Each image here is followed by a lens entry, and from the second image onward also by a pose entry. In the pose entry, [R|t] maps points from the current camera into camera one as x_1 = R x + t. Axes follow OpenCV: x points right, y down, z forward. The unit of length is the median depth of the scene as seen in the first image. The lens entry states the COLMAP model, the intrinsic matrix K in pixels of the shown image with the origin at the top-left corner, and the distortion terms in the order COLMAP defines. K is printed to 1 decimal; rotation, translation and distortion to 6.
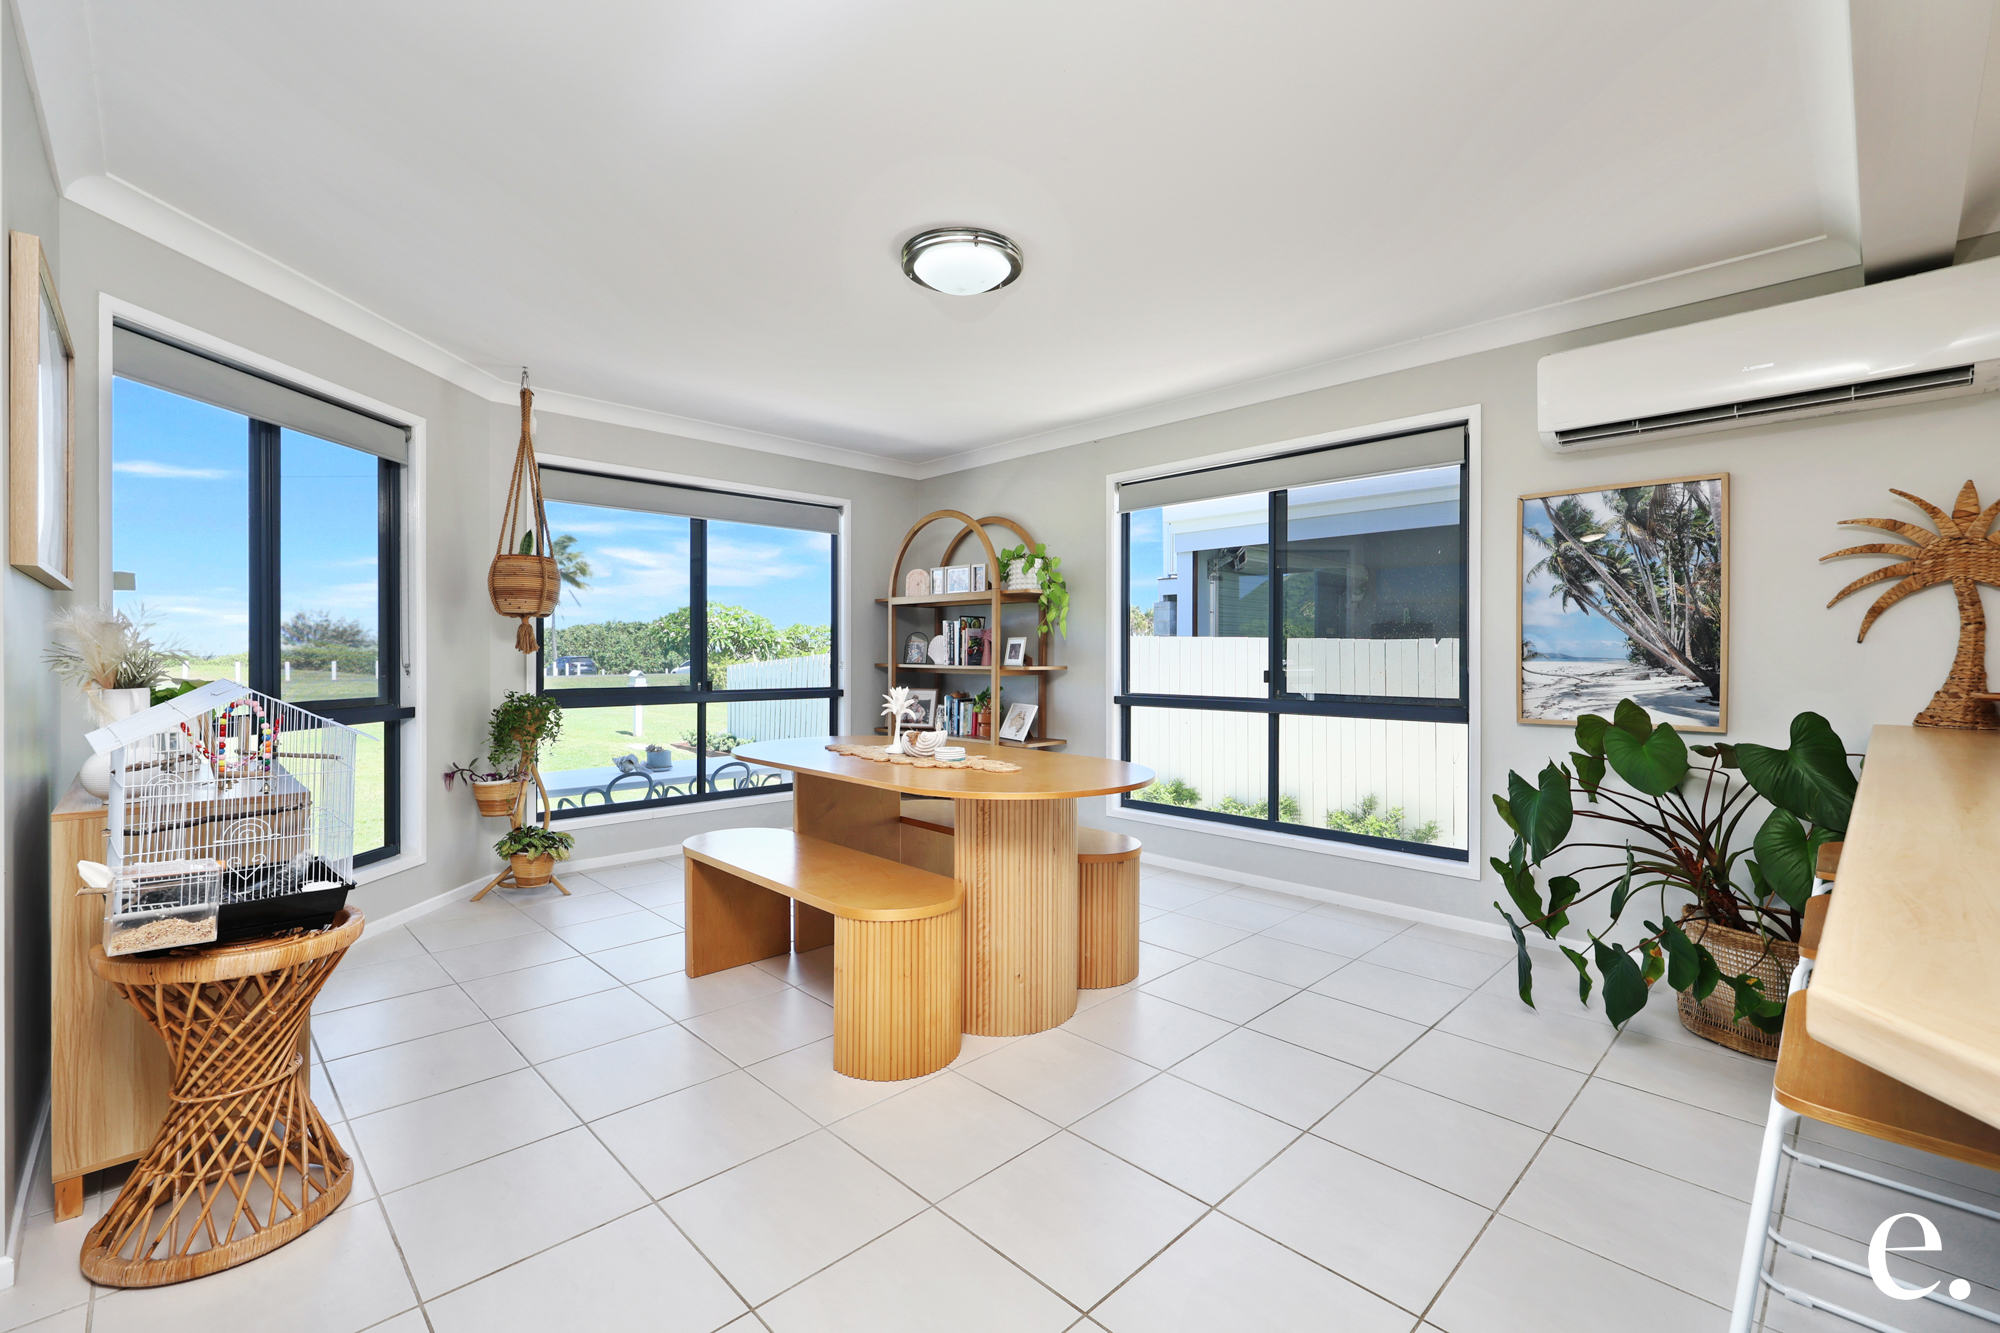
lens RADIAL K [[864.8, 0, 1012.0], [0, 864.8, 660.0], [0, 0, 1]] dist [-0.000163, 0.000073]
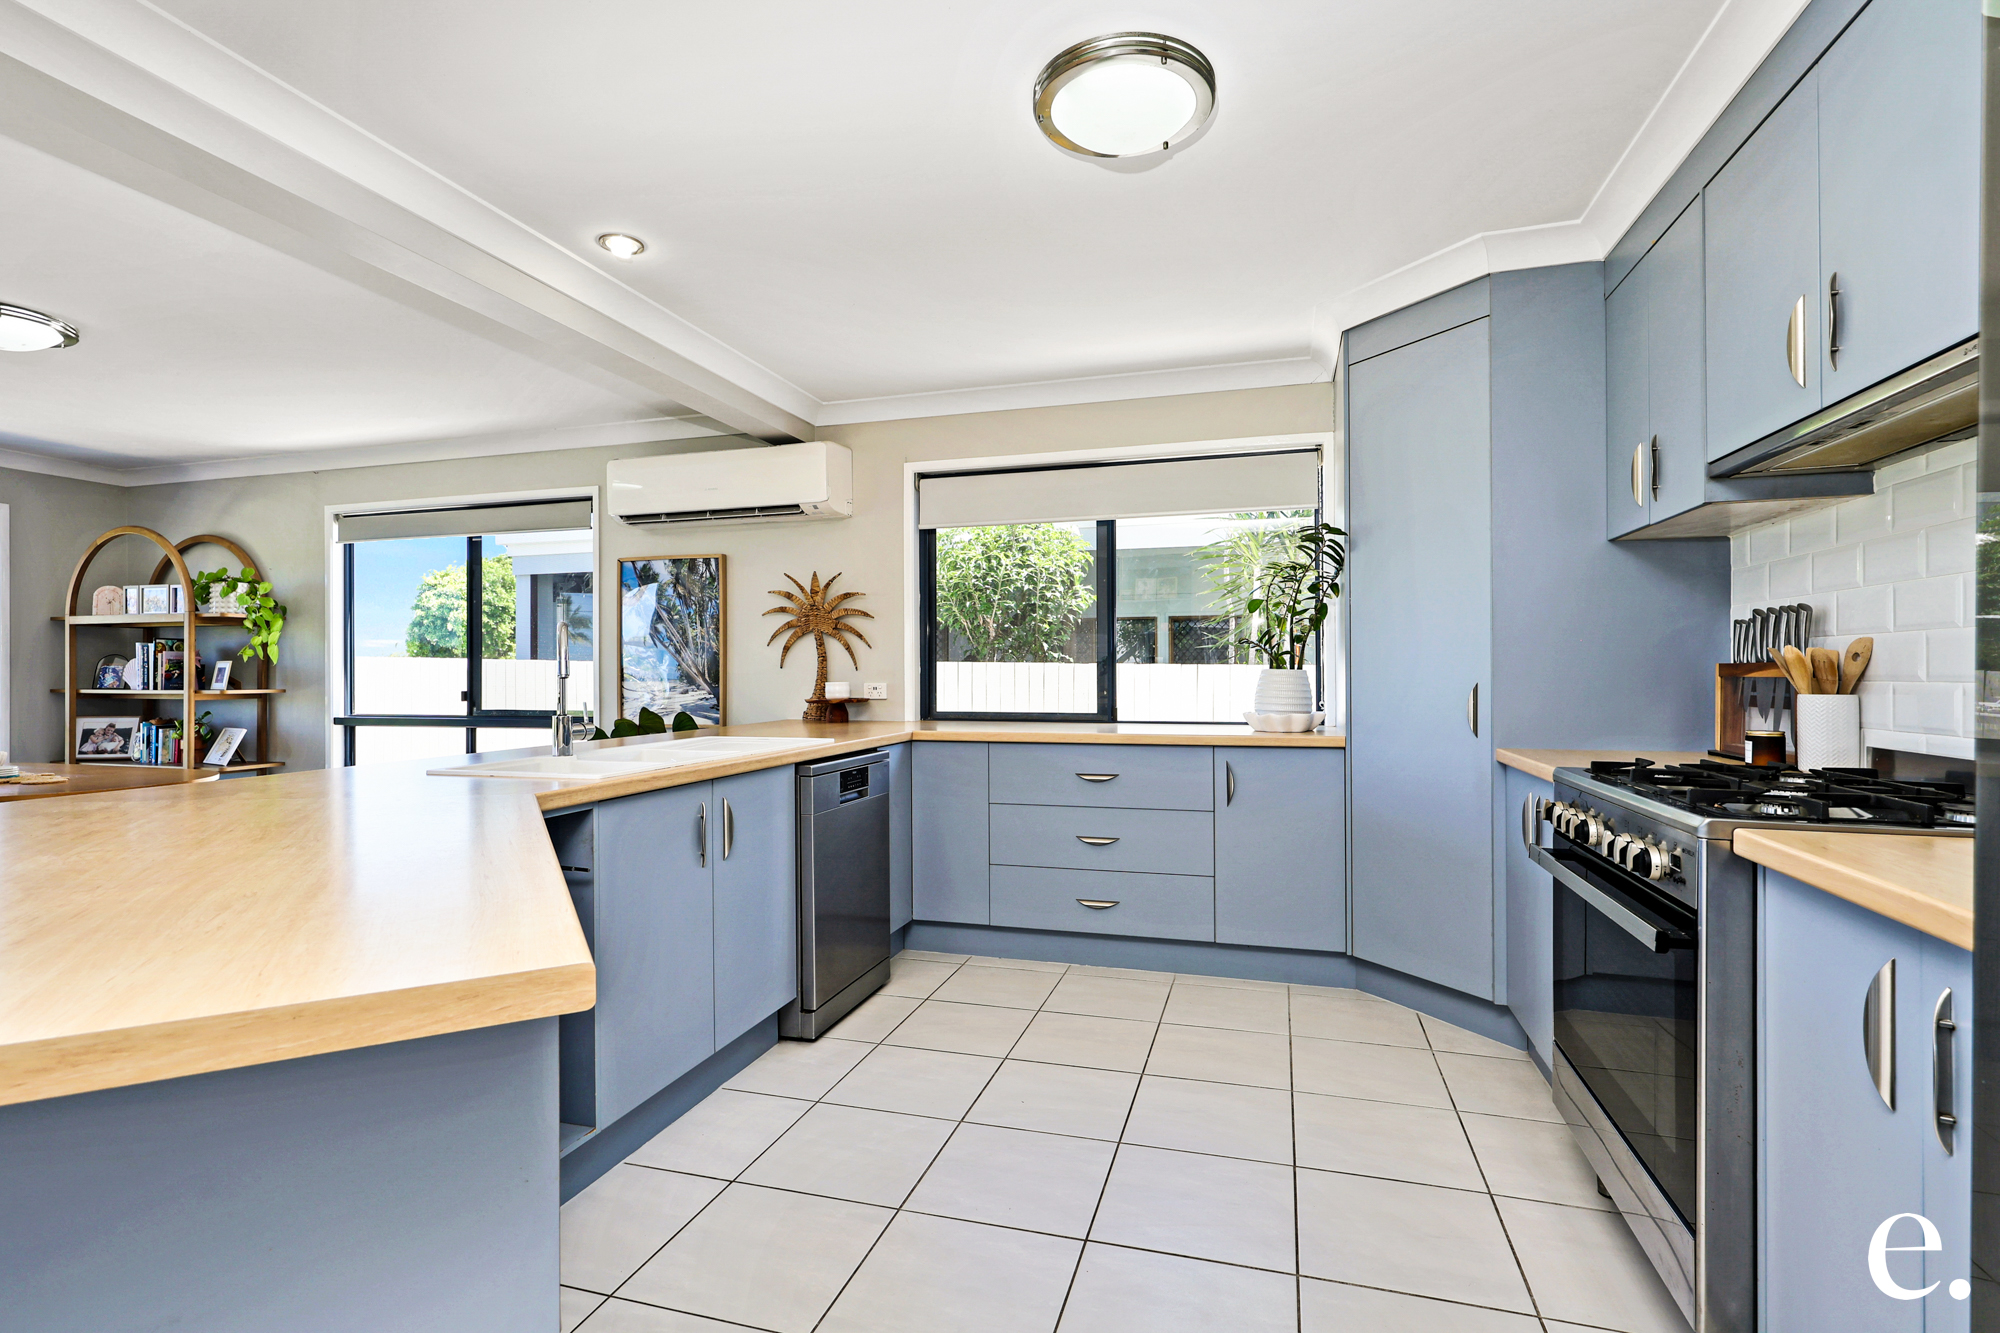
lens RADIAL K [[934.7, 0, 997.0], [0, 934.7, 677.4], [0, 0, 1]] dist [0.005217, 0.000215]
pose [[0.877277, -0.005507, 0.479954, 0.404821], [0.007898, 0.999964, -0.002961, 0.004090], [-0.479920, 0.006388, 0.877289, -0.557838]]
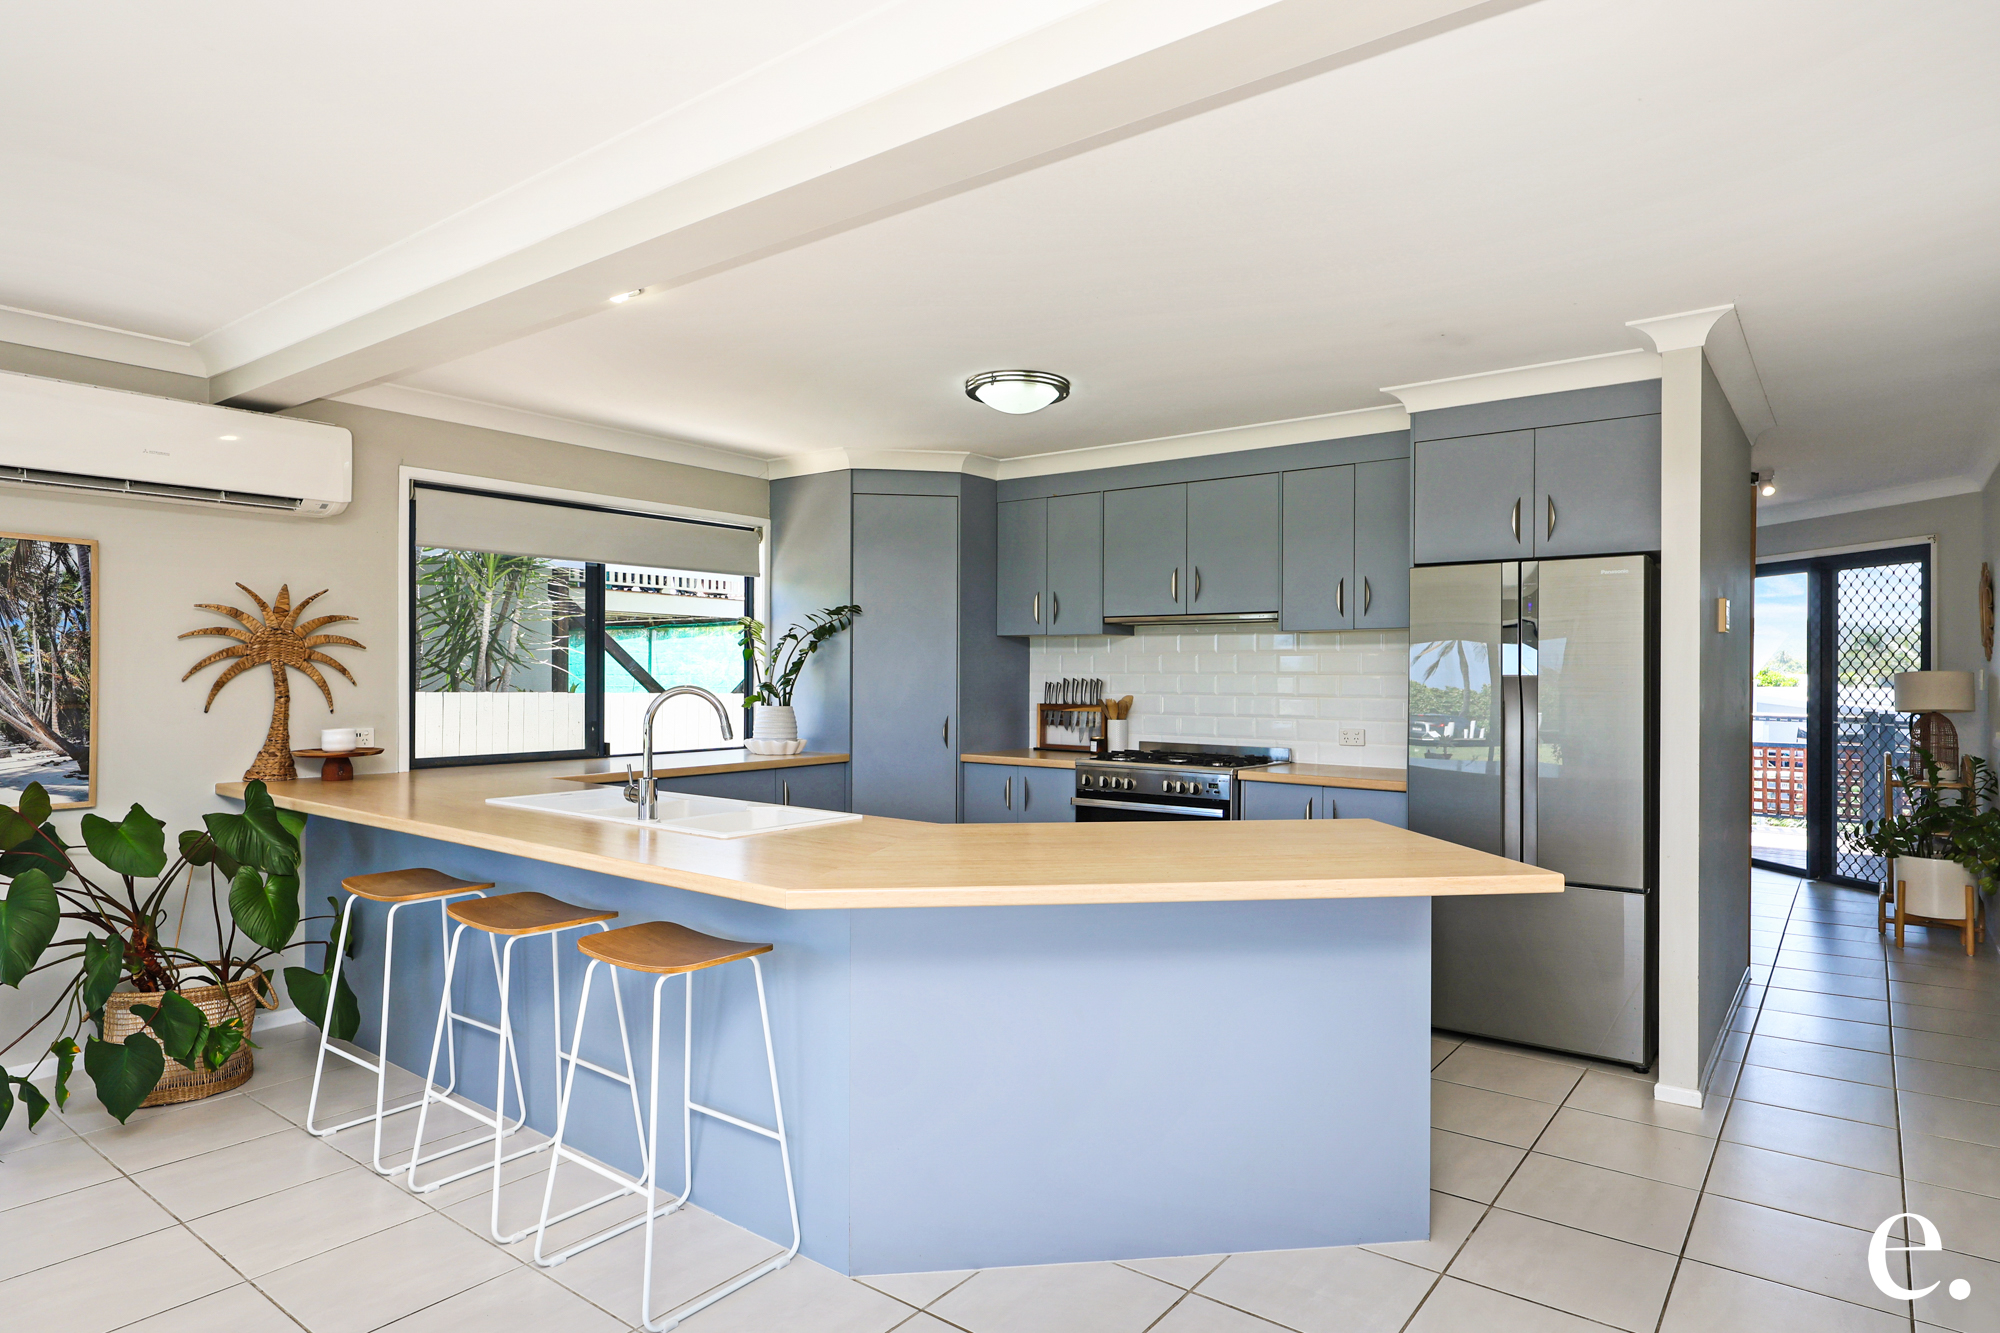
lens RADIAL K [[1122.7, 0, 996.4], [0, 1122.7, 661.6], [0, 0, 1]] dist [-0.017962, 0.001543]
pose [[-0.138281, 0.007899, 0.990362, -0.483615], [0.003370, 0.999966, -0.007505, -0.057964], [-0.990387, 0.002300, -0.138303, 0.143180]]
